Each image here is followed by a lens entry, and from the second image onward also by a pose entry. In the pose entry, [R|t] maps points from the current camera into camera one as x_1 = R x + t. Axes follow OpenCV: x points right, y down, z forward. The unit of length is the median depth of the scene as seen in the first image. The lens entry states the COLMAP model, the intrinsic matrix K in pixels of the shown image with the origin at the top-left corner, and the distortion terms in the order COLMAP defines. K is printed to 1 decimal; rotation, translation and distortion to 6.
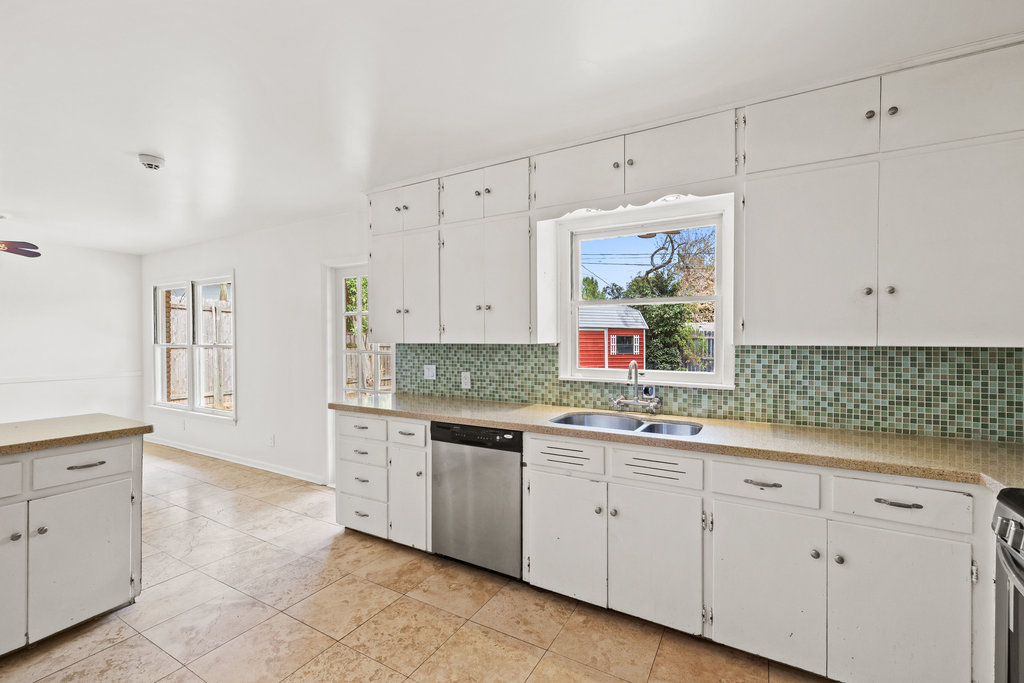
lens RADIAL K [[433.6, 0, 505.0], [0, 433.6, 341.6], [0, 0, 1]] dist [0.001208, 0.001077]
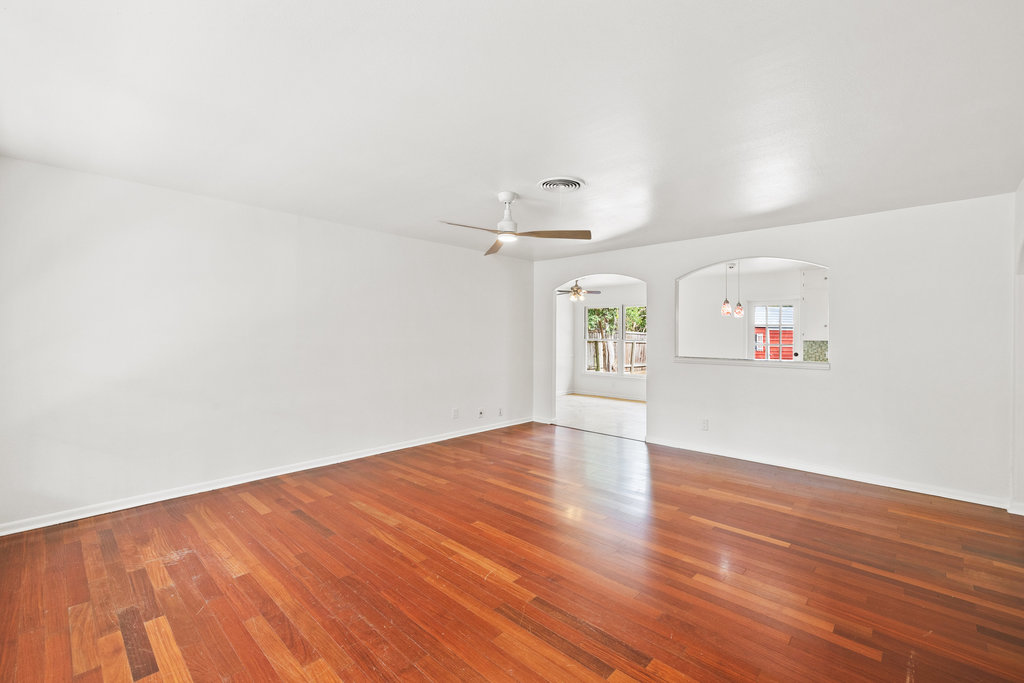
lens RADIAL K [[433.6, 0, 507.8], [0, 433.6, 335.4], [0, 0, 1]] dist [0.001208, 0.001077]
pose [[0.971182, 0.009239, -0.238159, -1.197756], [-0.010468, 0.999938, -0.003897, 0.001461], [0.238108, 0.006278, 0.971218, -1.391092]]
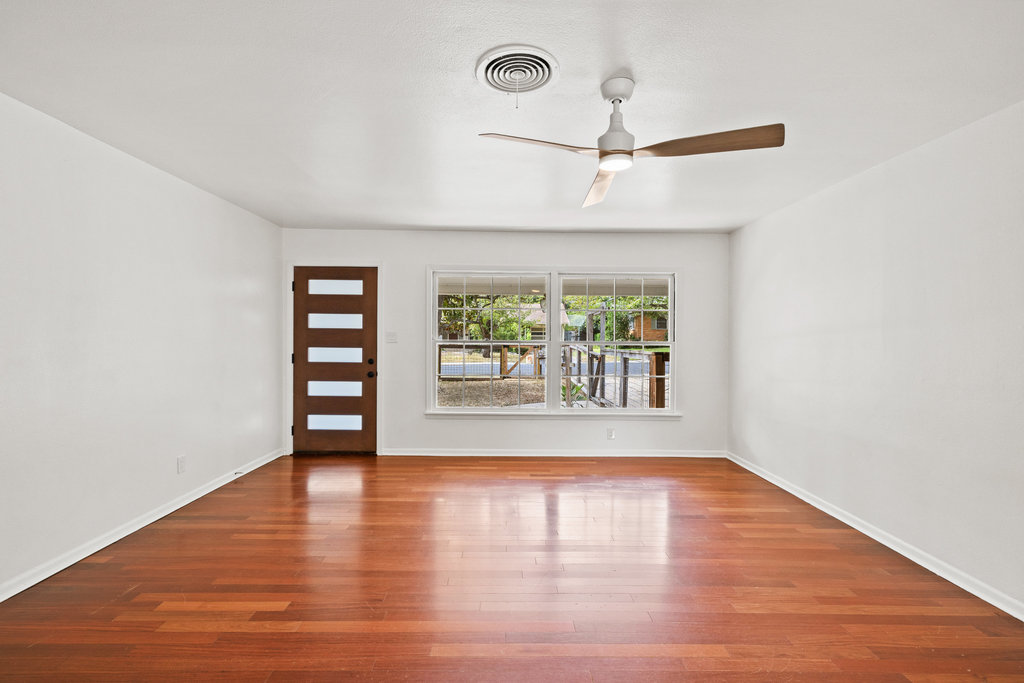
lens RADIAL K [[463.2, 0, 510.1], [0, 463.2, 339.2], [0, 0, 1]] dist [-0.005930, 0.000134]
pose [[-0.861455, 0.000730, -0.507833, -1.001472], [-0.006458, 0.999902, 0.012393, -0.003876], [0.507792, 0.013956, -0.861366, 0.142888]]
